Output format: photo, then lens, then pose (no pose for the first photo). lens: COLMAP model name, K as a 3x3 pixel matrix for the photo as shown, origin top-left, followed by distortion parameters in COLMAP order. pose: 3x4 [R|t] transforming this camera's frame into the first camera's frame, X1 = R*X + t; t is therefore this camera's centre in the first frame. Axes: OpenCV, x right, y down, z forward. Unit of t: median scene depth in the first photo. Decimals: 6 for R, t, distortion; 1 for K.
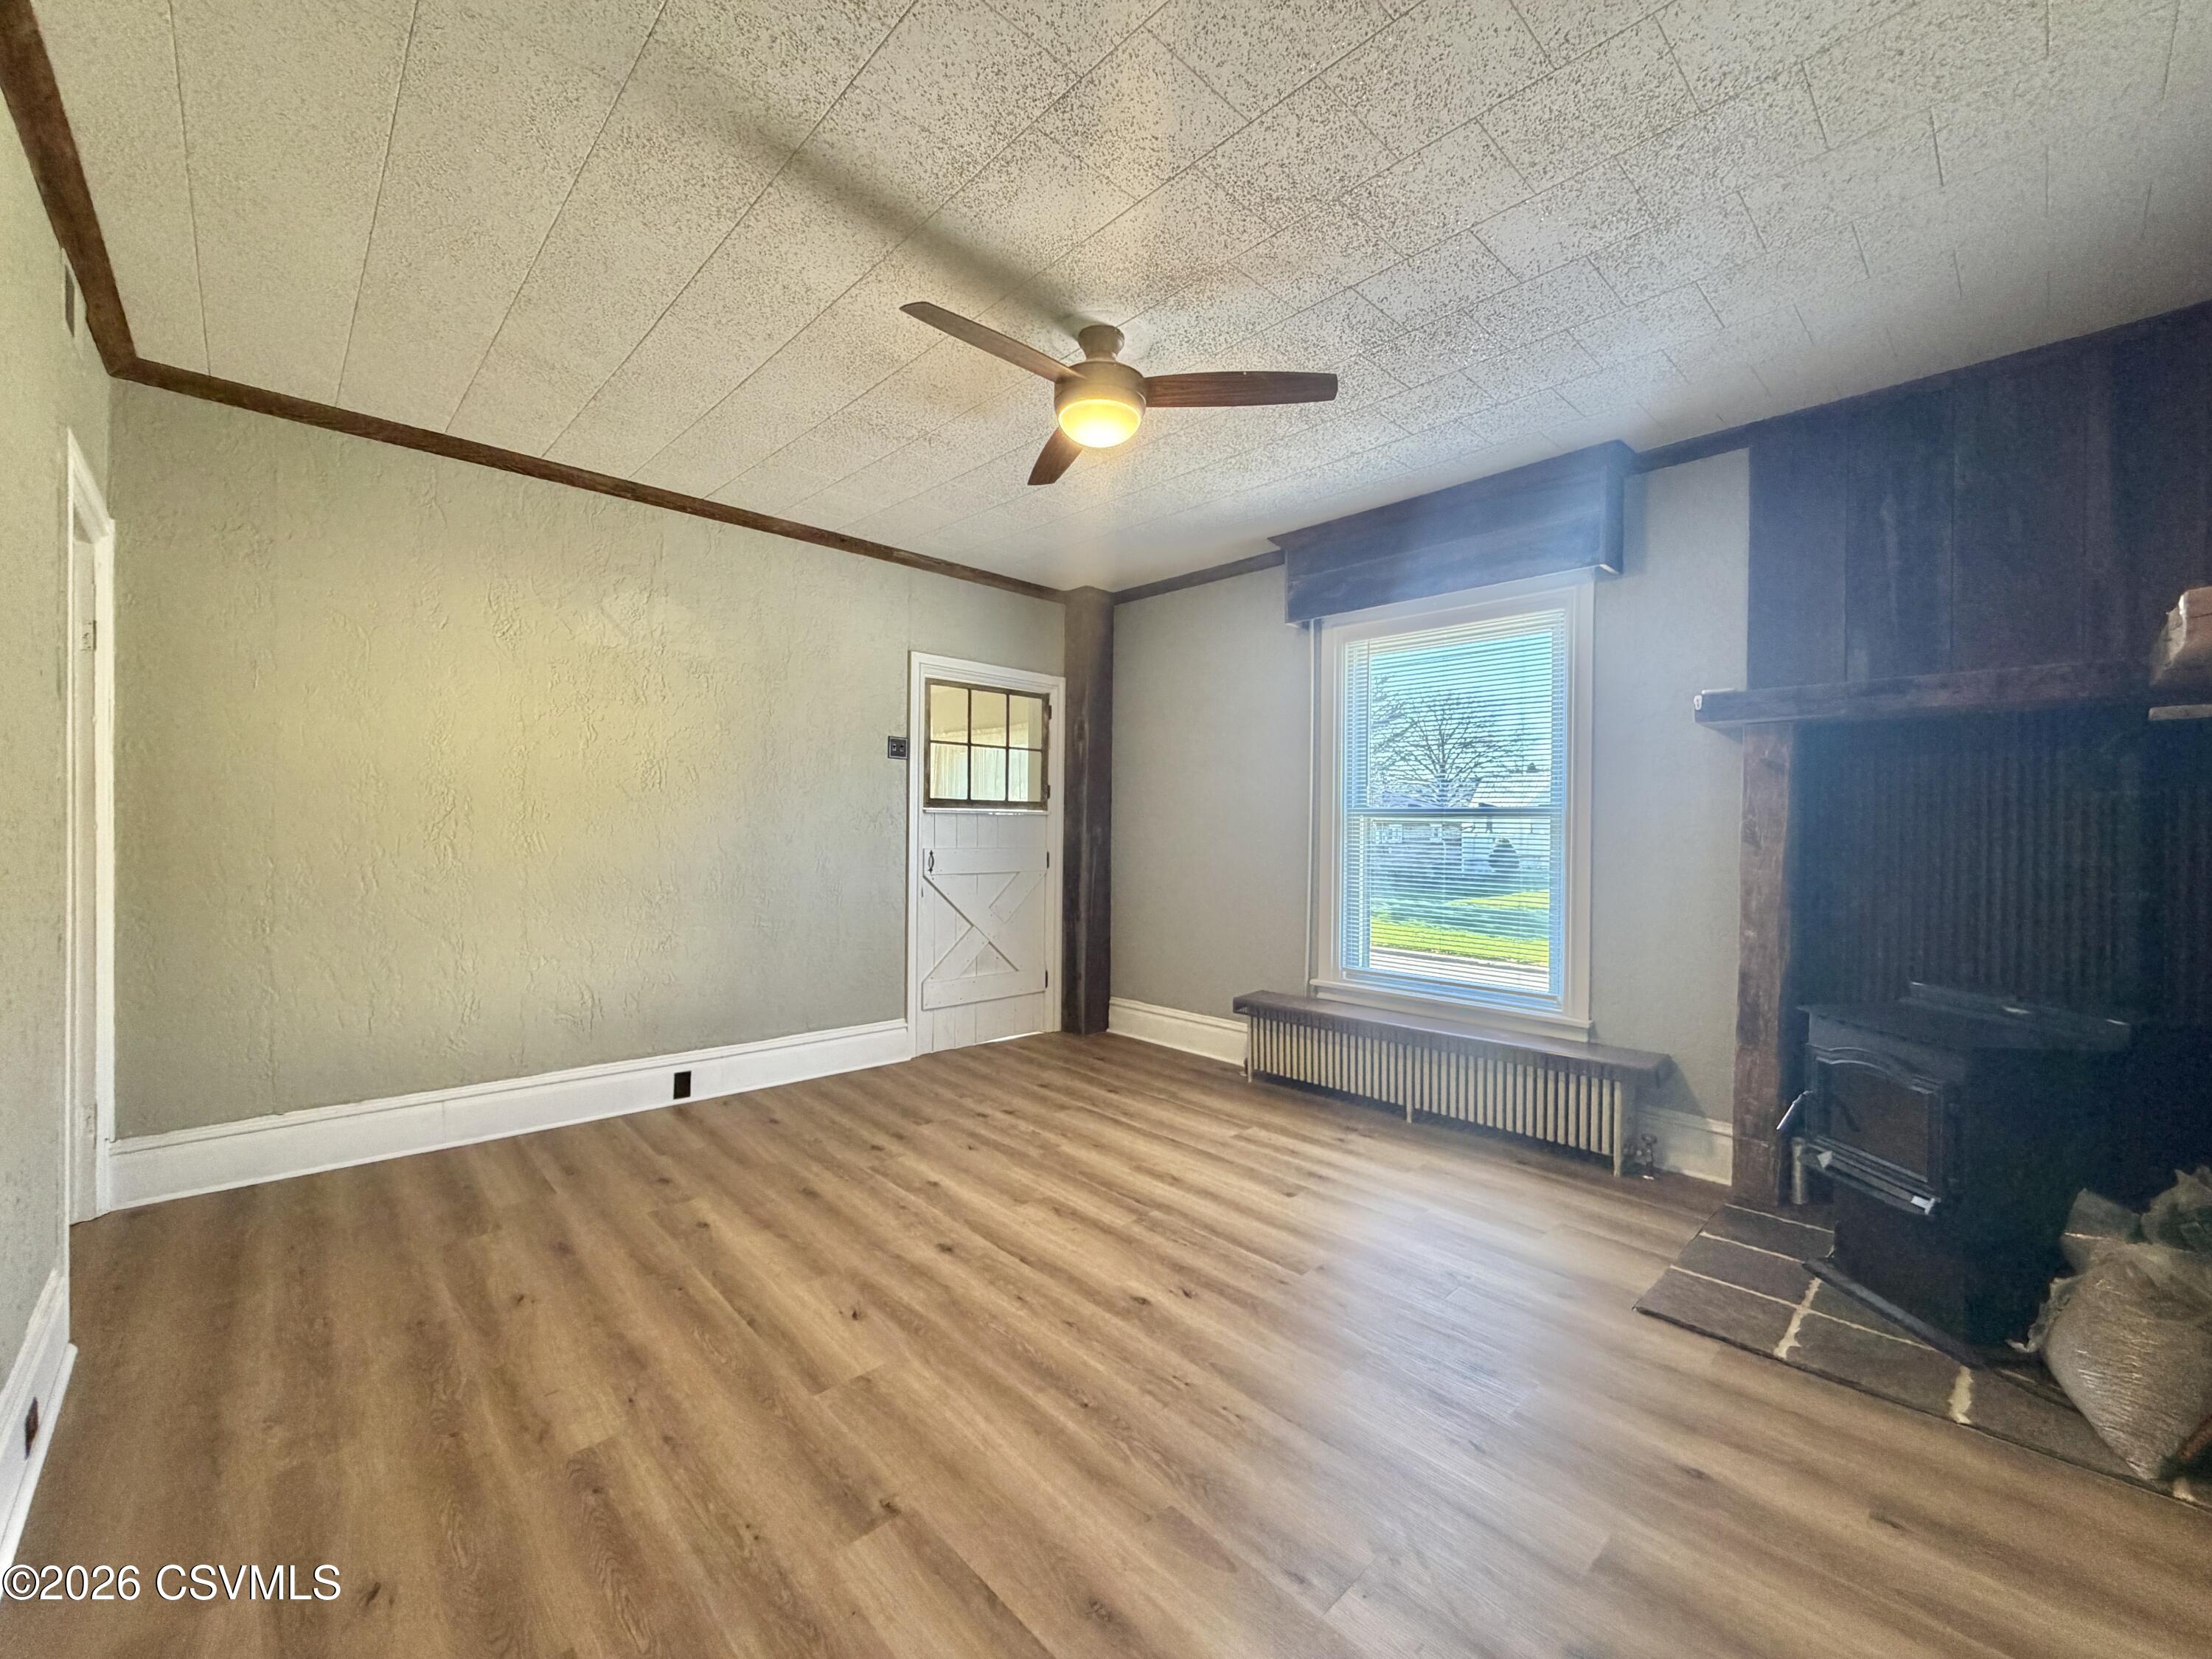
lens RADIAL K [[884.8, 0, 1103.3], [0, 884.8, 826.4], [0, 0, 1]] dist [-0.000663, -0.000394]
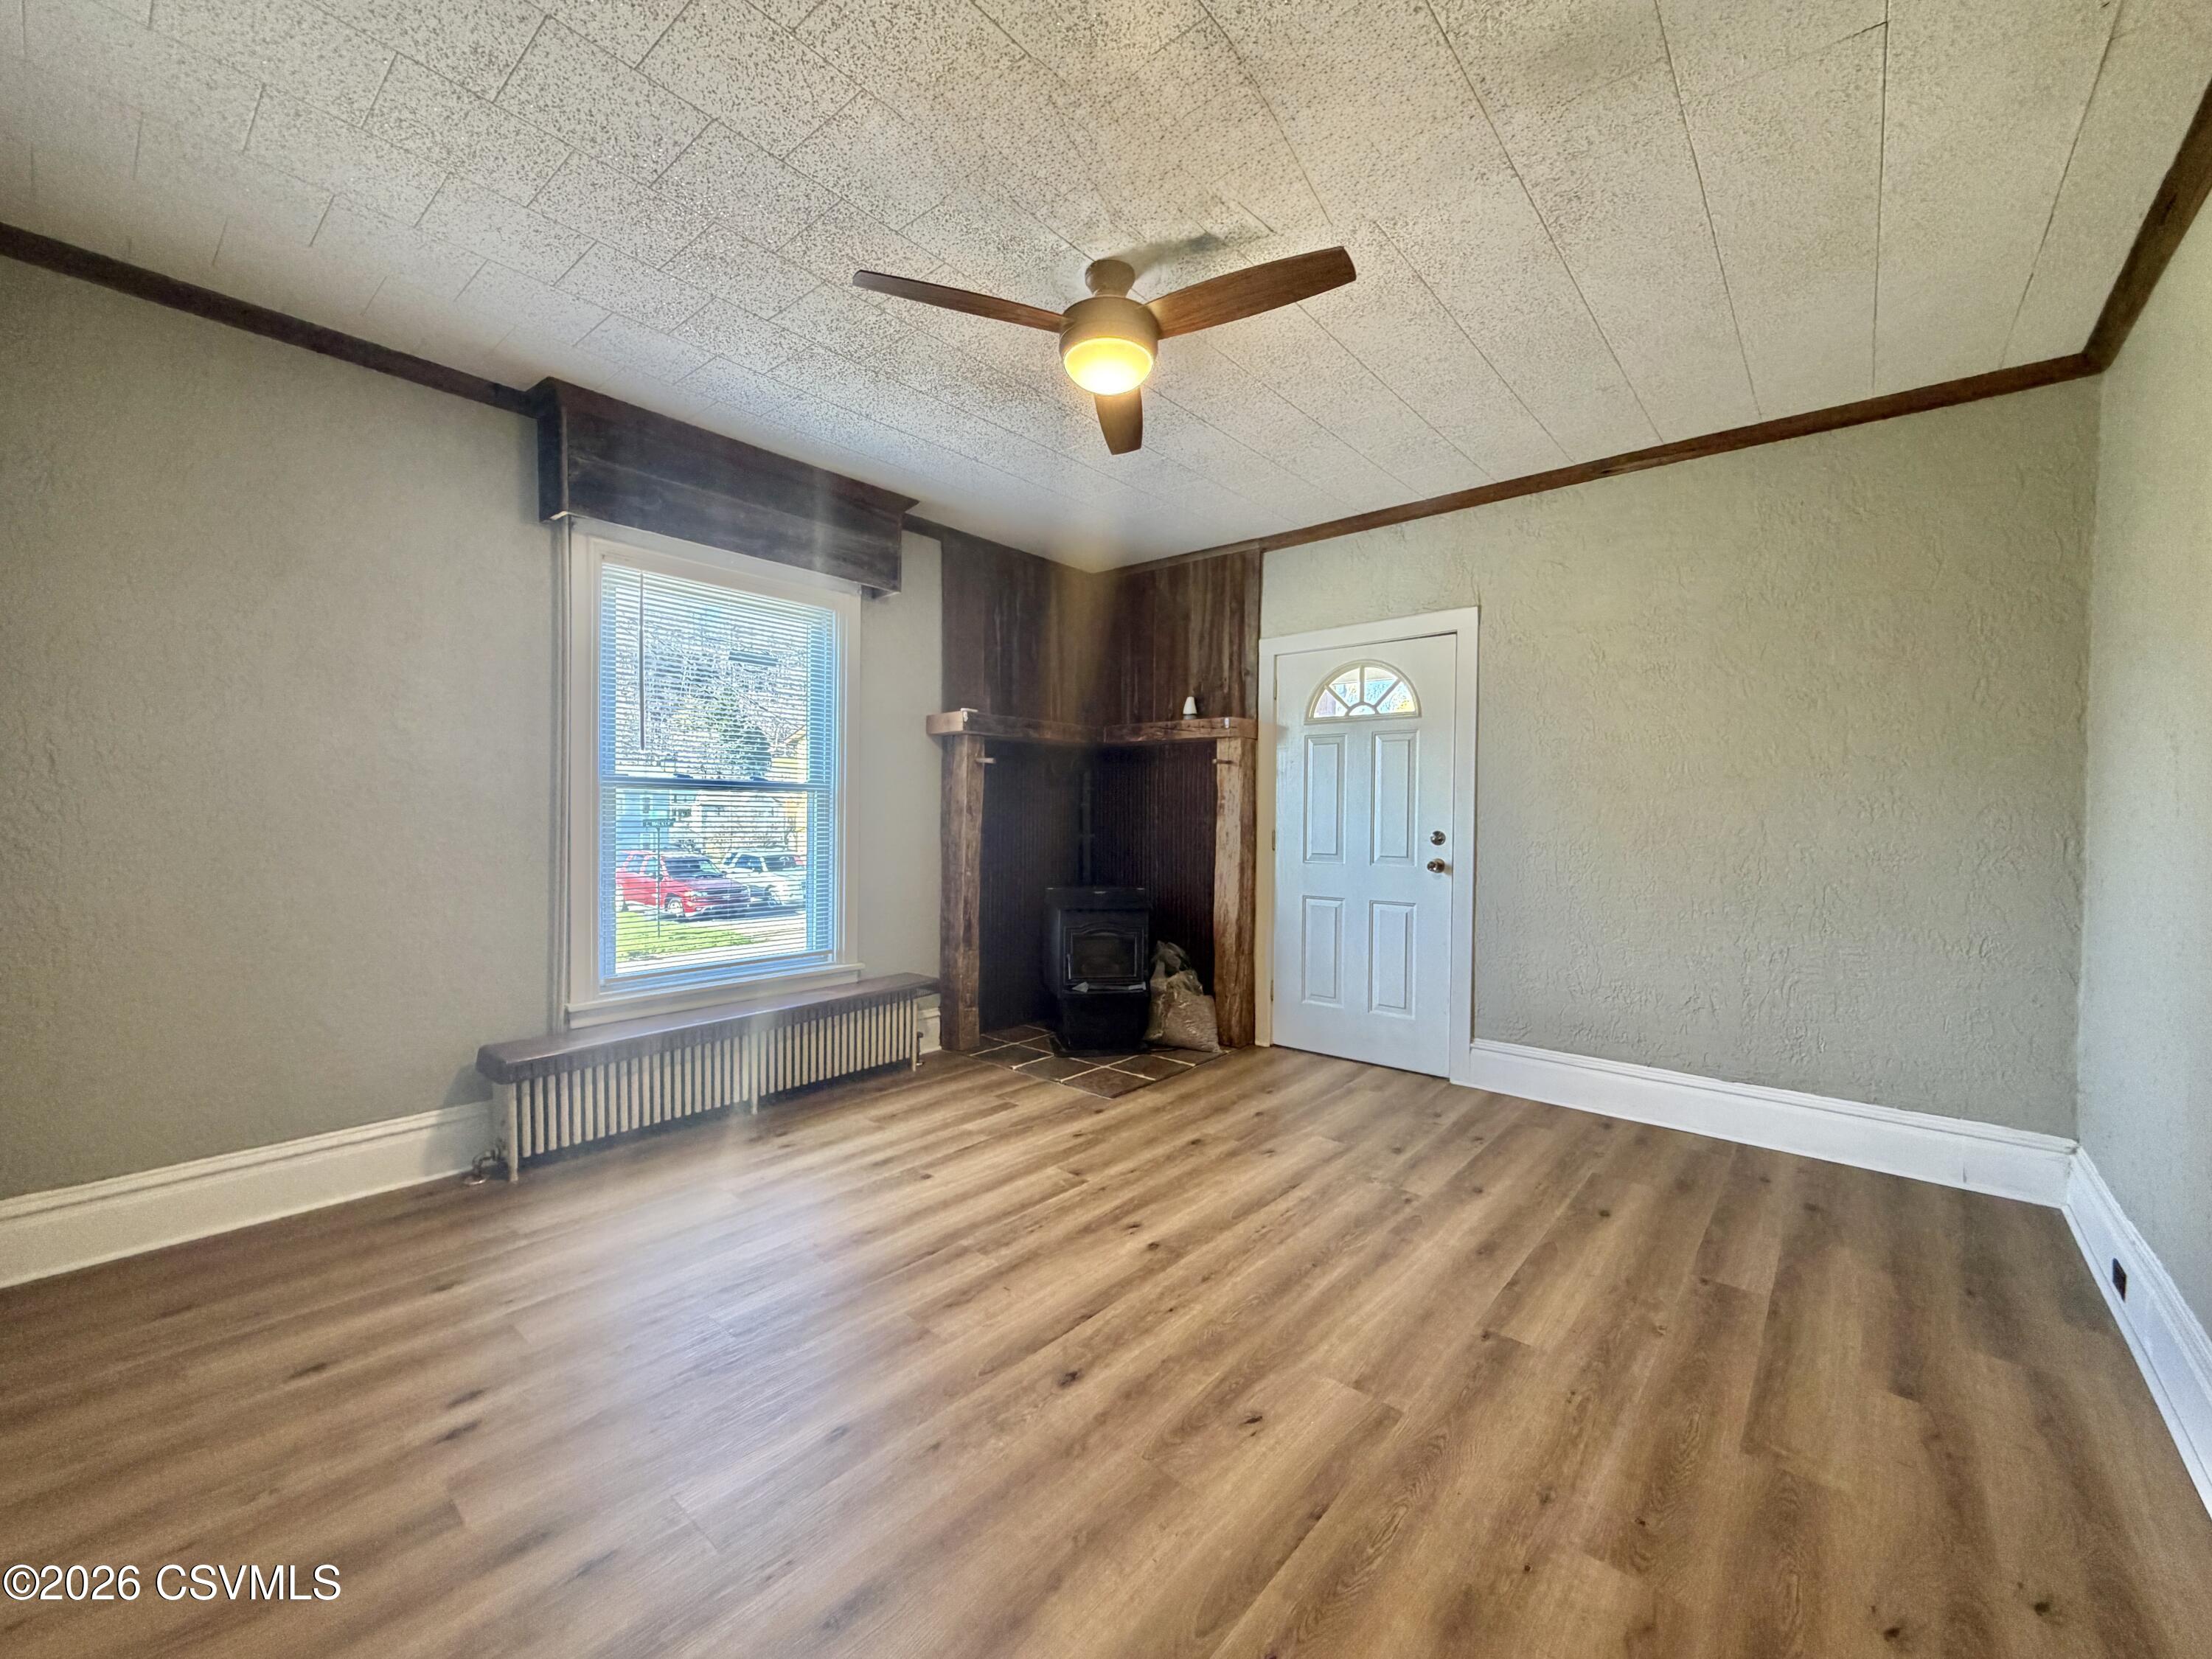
lens RADIAL K [[884.8, 0, 1103.3], [0, 884.8, 826.4], [0, 0, 1]] dist [-0.000663, -0.000394]
pose [[-0.104609, -0.024051, 0.994223, -0.960564], [-0.008328, 0.999694, 0.023307, 0.004294], [-0.994479, -0.005842, -0.104777, 1.127434]]
